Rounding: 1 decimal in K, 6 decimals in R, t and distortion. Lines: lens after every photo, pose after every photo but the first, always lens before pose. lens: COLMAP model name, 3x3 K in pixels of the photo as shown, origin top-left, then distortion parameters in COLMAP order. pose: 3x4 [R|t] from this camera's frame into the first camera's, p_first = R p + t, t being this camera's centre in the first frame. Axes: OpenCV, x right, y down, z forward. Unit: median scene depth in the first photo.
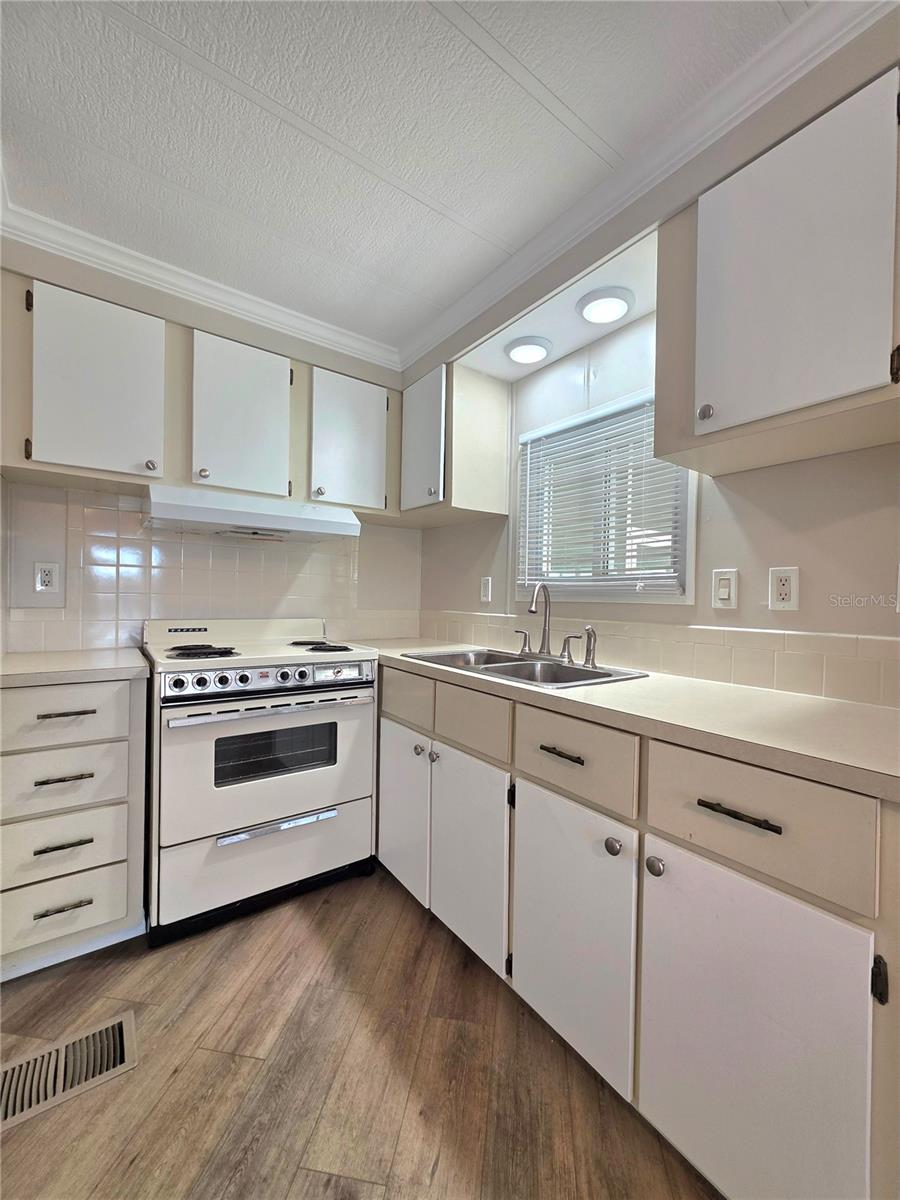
lens RADIAL K [[478.7, 0, 454.5], [0, 478.7, 605.4], [0, 0, 1]] dist [0.003039, 0.000570]
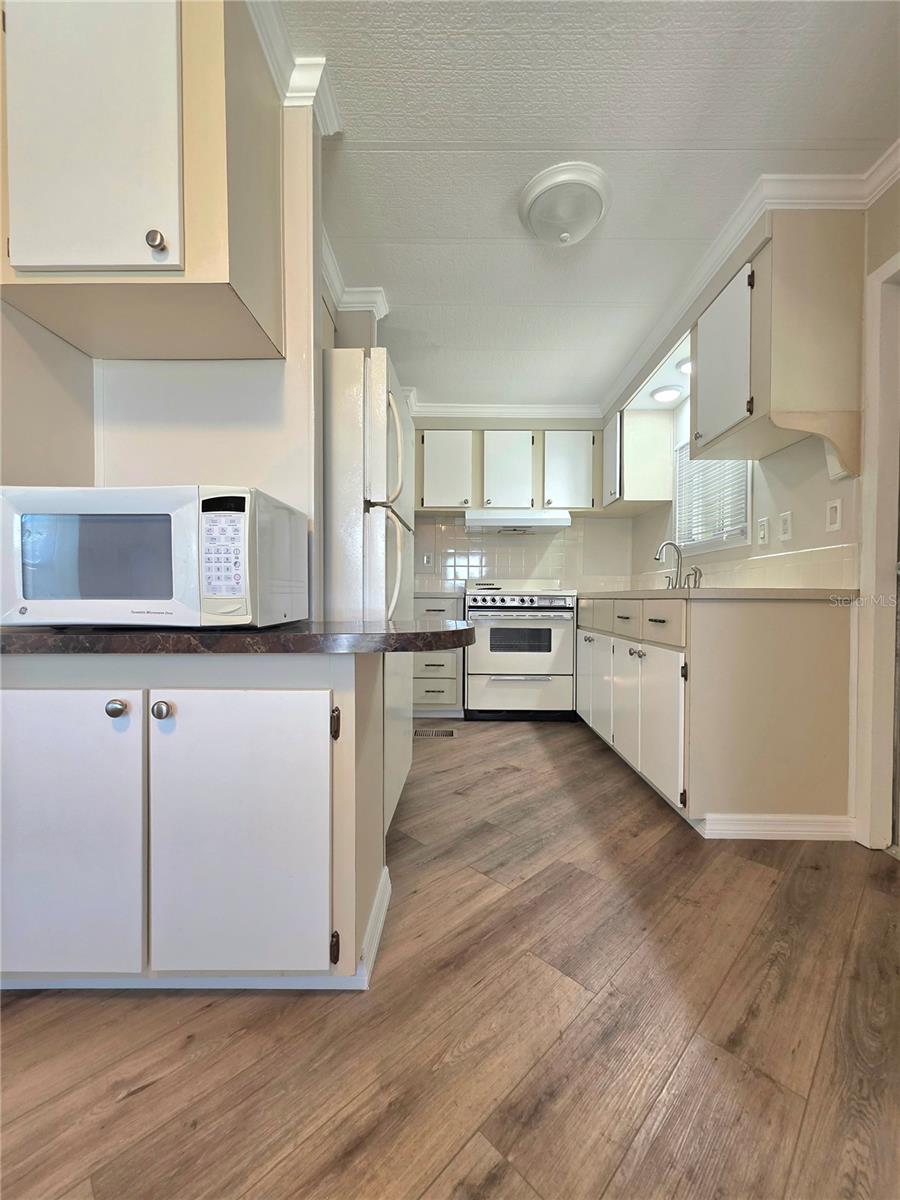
lens RADIAL K [[478.7, 0, 454.5], [0, 478.7, 605.4], [0, 0, 1]] dist [0.003039, 0.000570]
pose [[0.801889, -0.007348, -0.597427, 0.610664], [0.000682, 0.999935, -0.011383, 0.198402], [0.597472, 0.008721, 0.801842, -0.751983]]
